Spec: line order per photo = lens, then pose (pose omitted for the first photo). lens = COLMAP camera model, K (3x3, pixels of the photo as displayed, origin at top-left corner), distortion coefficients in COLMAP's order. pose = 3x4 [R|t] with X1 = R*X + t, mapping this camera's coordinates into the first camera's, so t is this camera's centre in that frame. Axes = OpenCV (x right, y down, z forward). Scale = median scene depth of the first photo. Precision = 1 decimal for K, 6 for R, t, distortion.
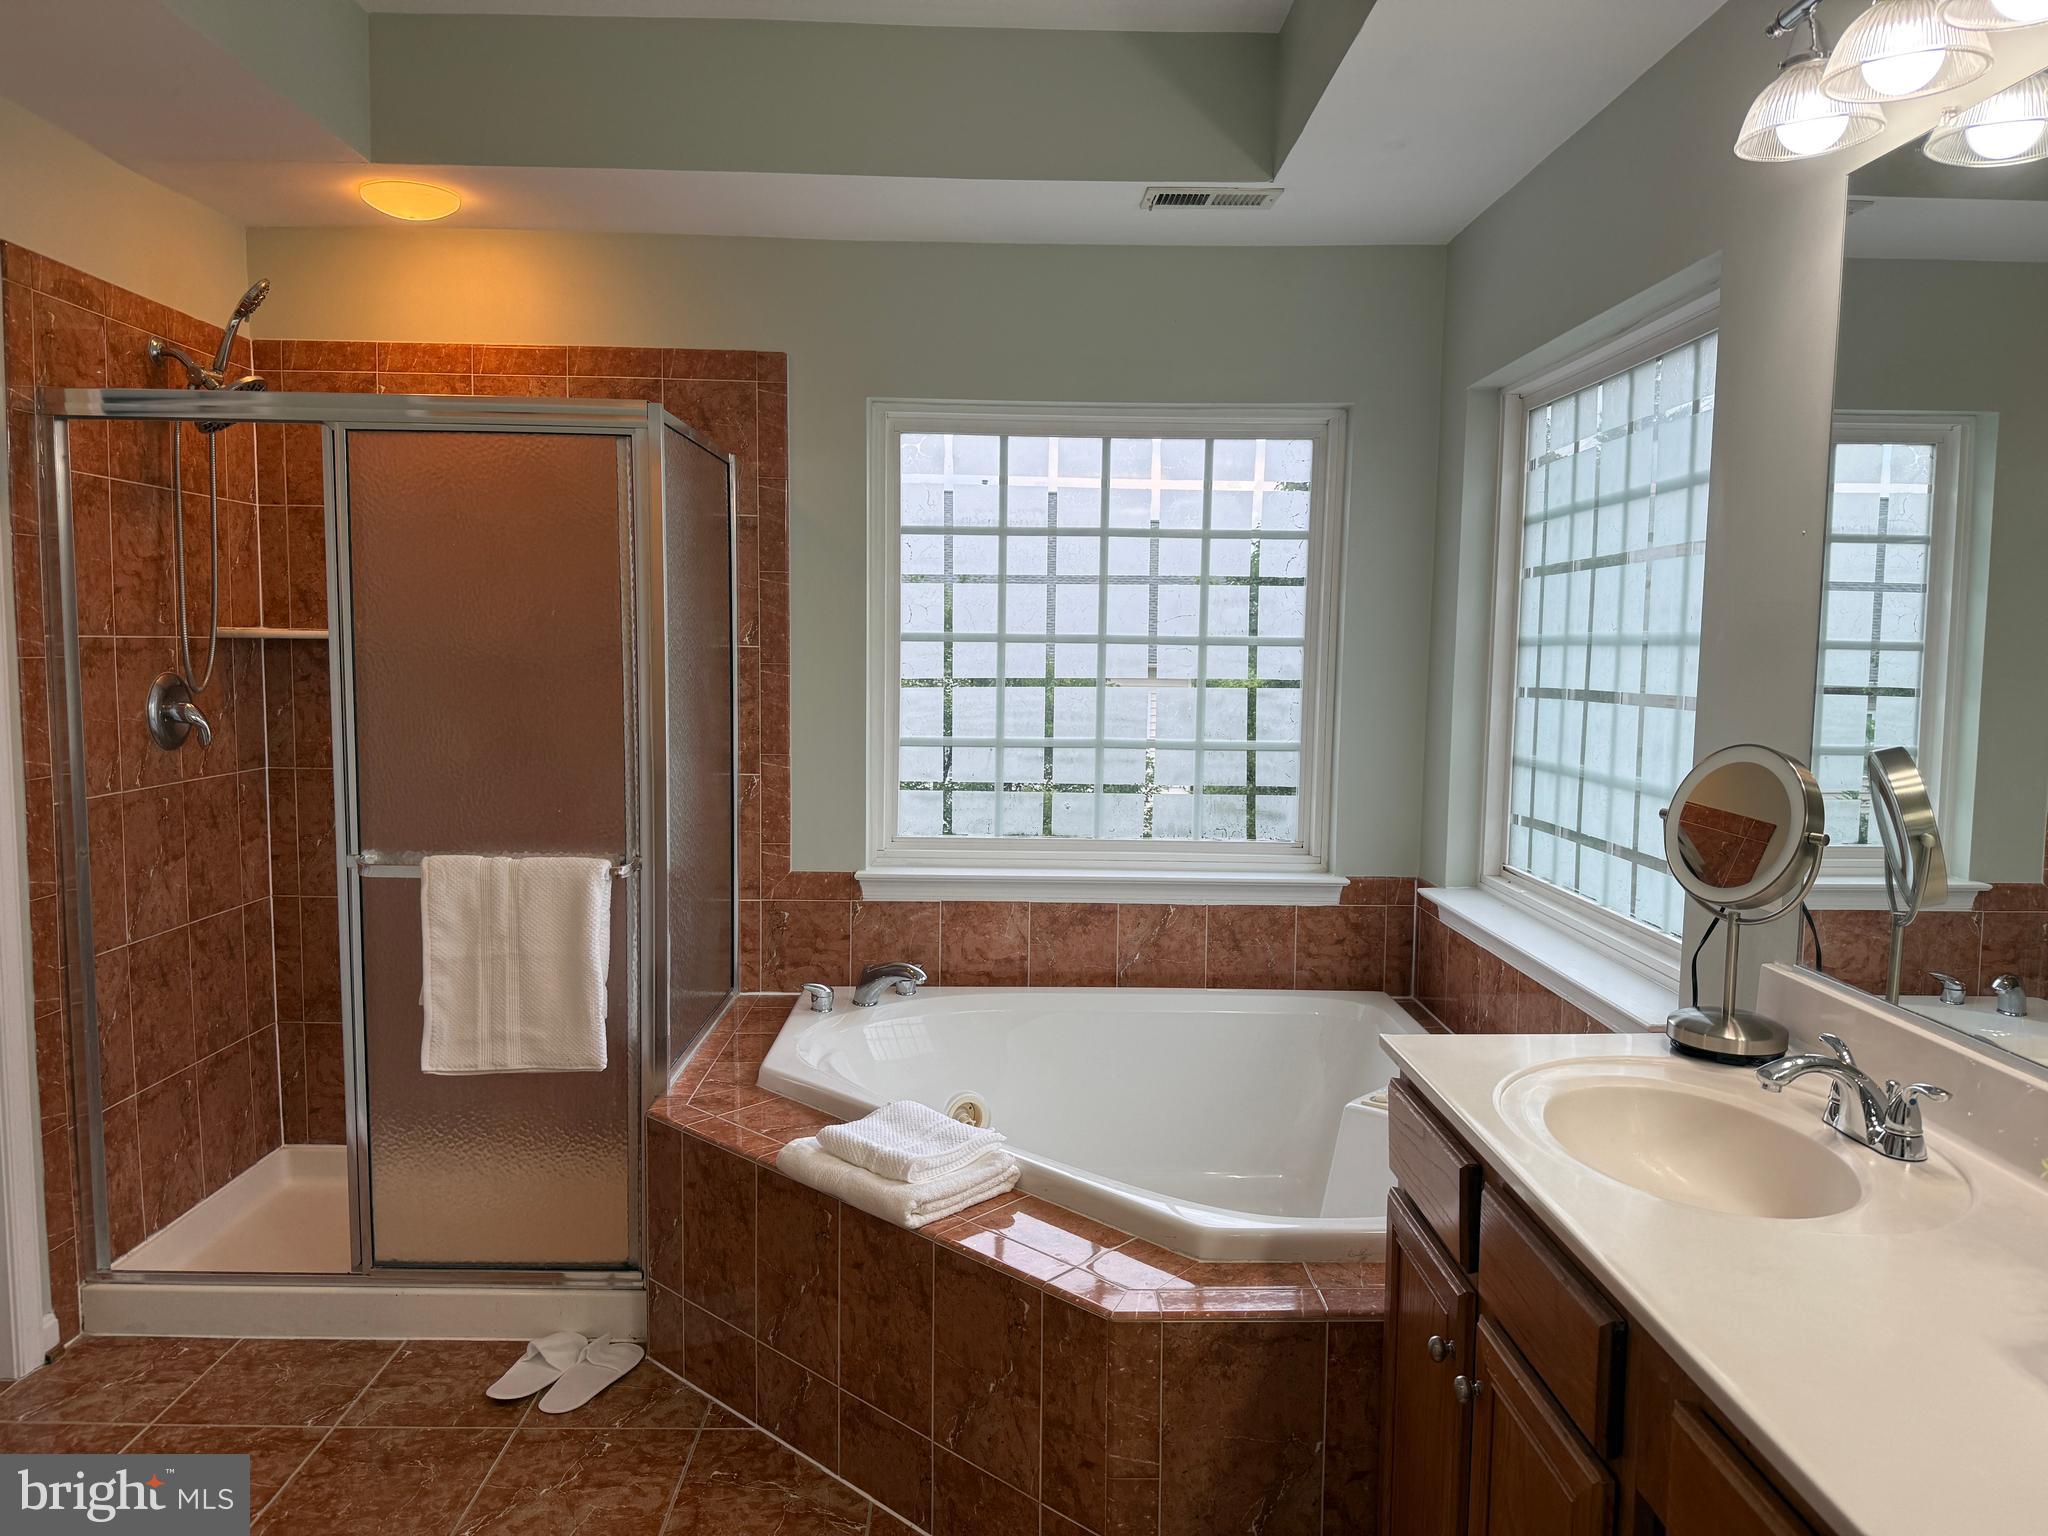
lens RADIAL K [[1441.6, 0, 1014.9], [0, 1441.6, 774.9], [0, 0, 1]] dist [0.141452, -0.229572]
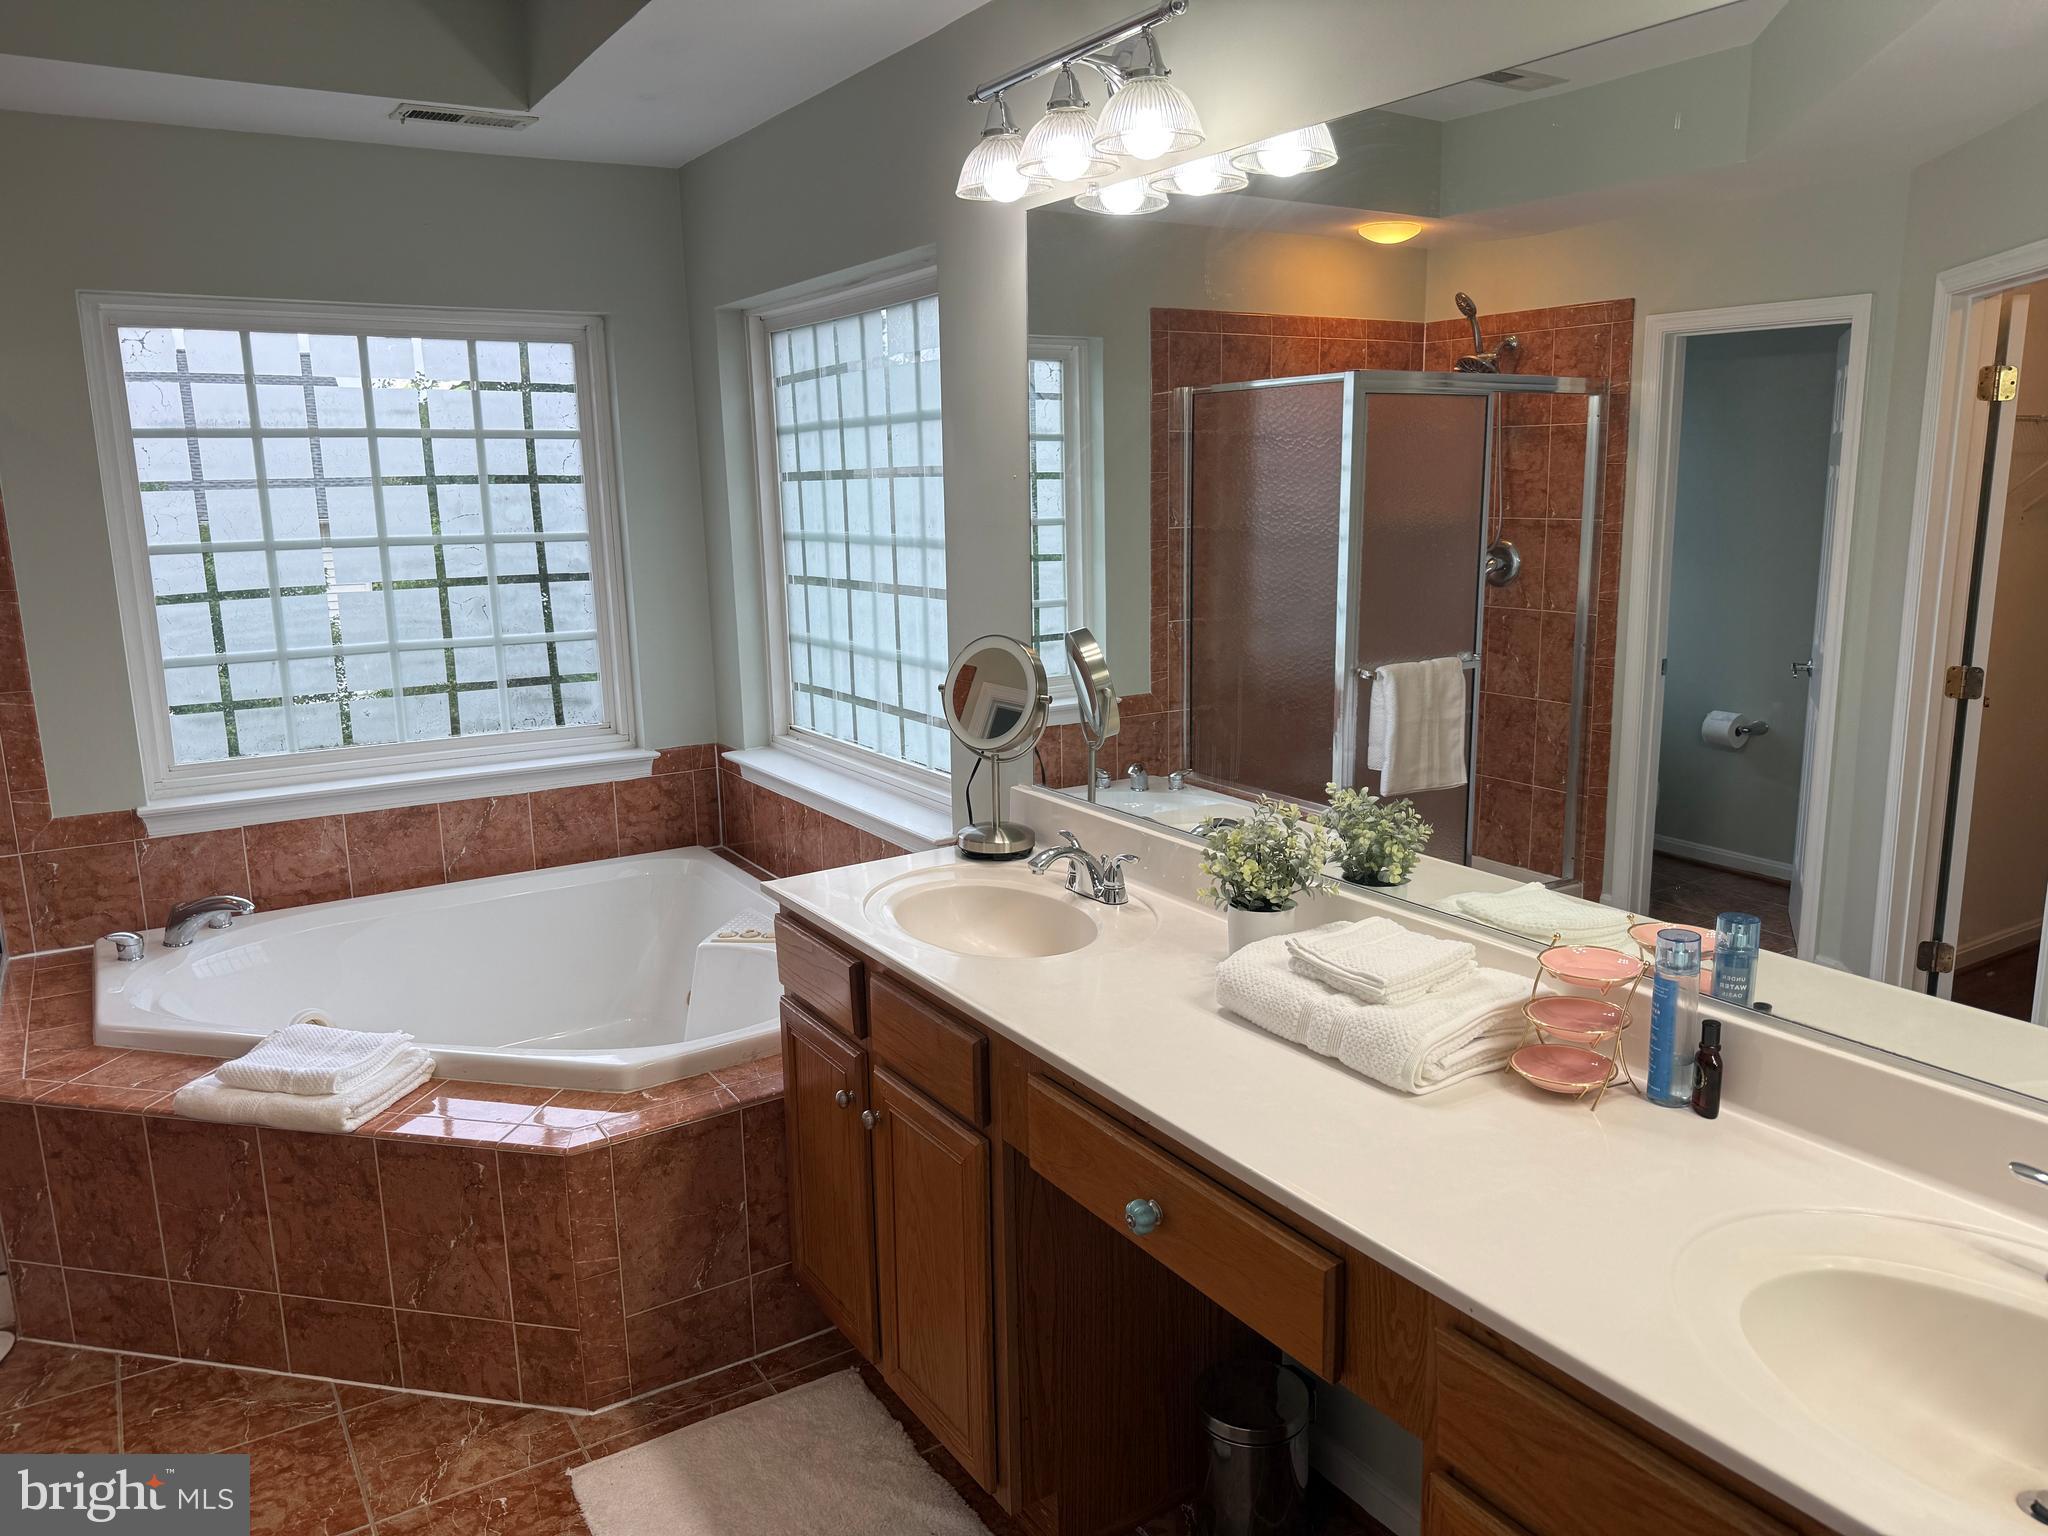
lens RADIAL K [[1441.6, 0, 1014.9], [0, 1441.6, 774.9], [0, 0, 1]] dist [0.141452, -0.229572]
pose [[0.857283, -0.130123, 0.498130, -0.109476], [0.077165, 0.989079, 0.125570, -0.034949], [-0.509029, -0.069211, 0.857962, -0.117568]]
